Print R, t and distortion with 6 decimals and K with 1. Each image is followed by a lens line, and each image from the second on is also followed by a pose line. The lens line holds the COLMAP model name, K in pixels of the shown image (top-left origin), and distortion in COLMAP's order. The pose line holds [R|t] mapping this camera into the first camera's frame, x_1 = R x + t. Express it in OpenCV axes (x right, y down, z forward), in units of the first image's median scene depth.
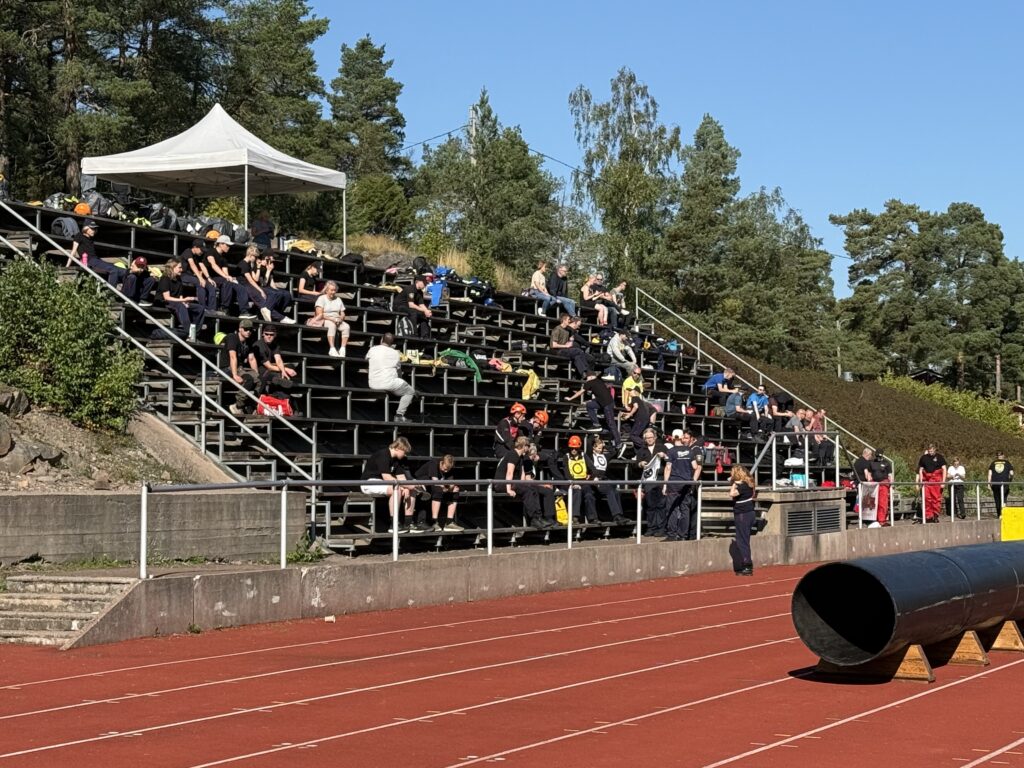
lens RADIAL K [[2184.4, 0, 513.6], [0, 2184.4, 385.1], [0, 0, 1]] dist [0.094160, 0.000000]
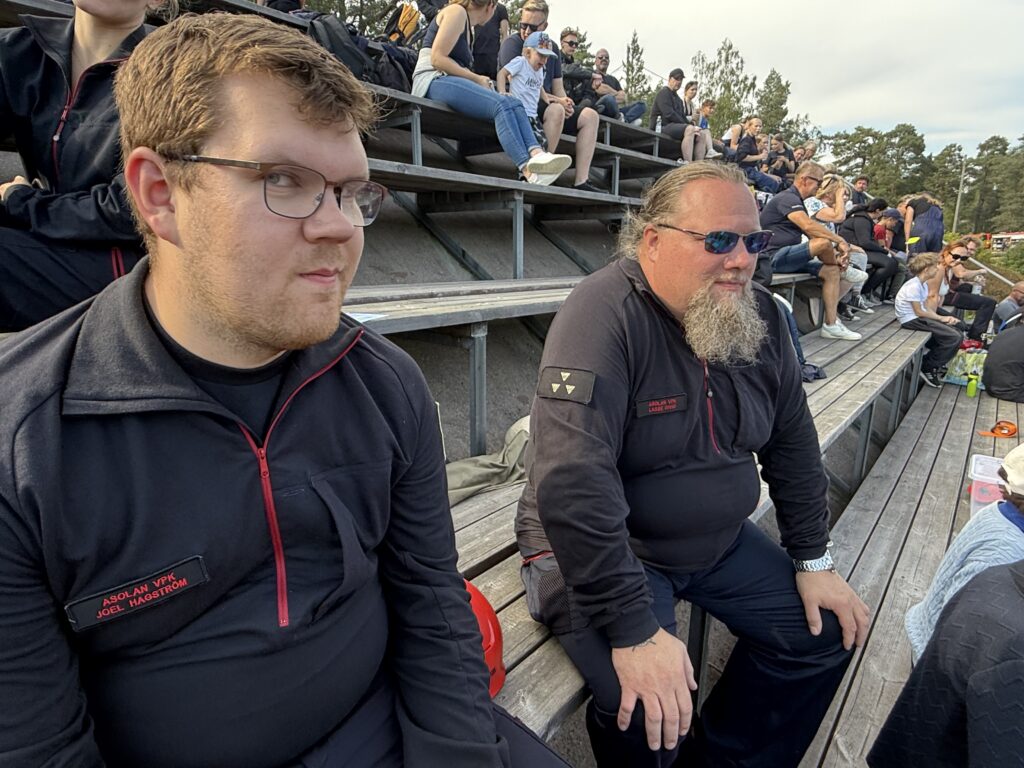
lens RADIAL K [[606.1, 0, 505.0], [0, 606.1, 387.0], [0, 0, 1]] dist [0.014002, -0.001147]
pose [[0.969128, 0.055376, -0.240257, 0.011816], [0.010955, 0.963818, 0.266336, -0.009771], [0.246313, -0.260746, 0.933457, 0.434087]]
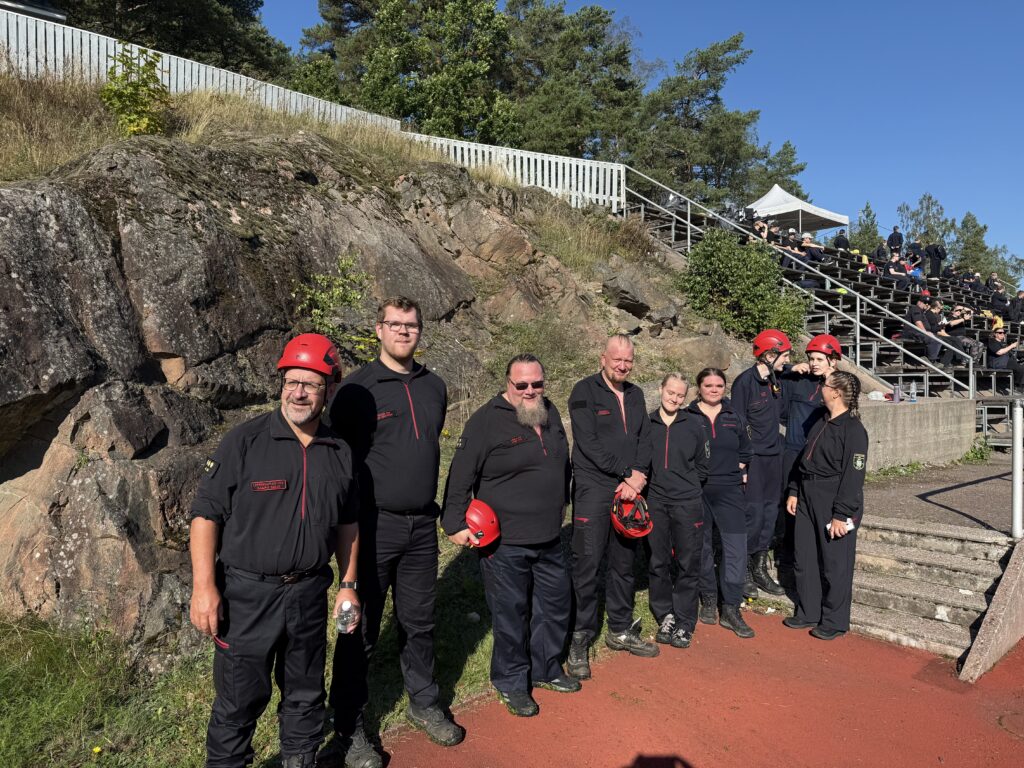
lens RADIAL K [[731.7, 0, 511.9], [0, 731.7, 380.6], [0, 0, 1]] dist [0.044883, -0.043735]
pose [[0.923262, -0.003442, -0.384155, -0.048654], [0.019846, 0.999052, 0.038747, 0.005263], [0.383657, -0.043397, 0.922455, 0.153041]]
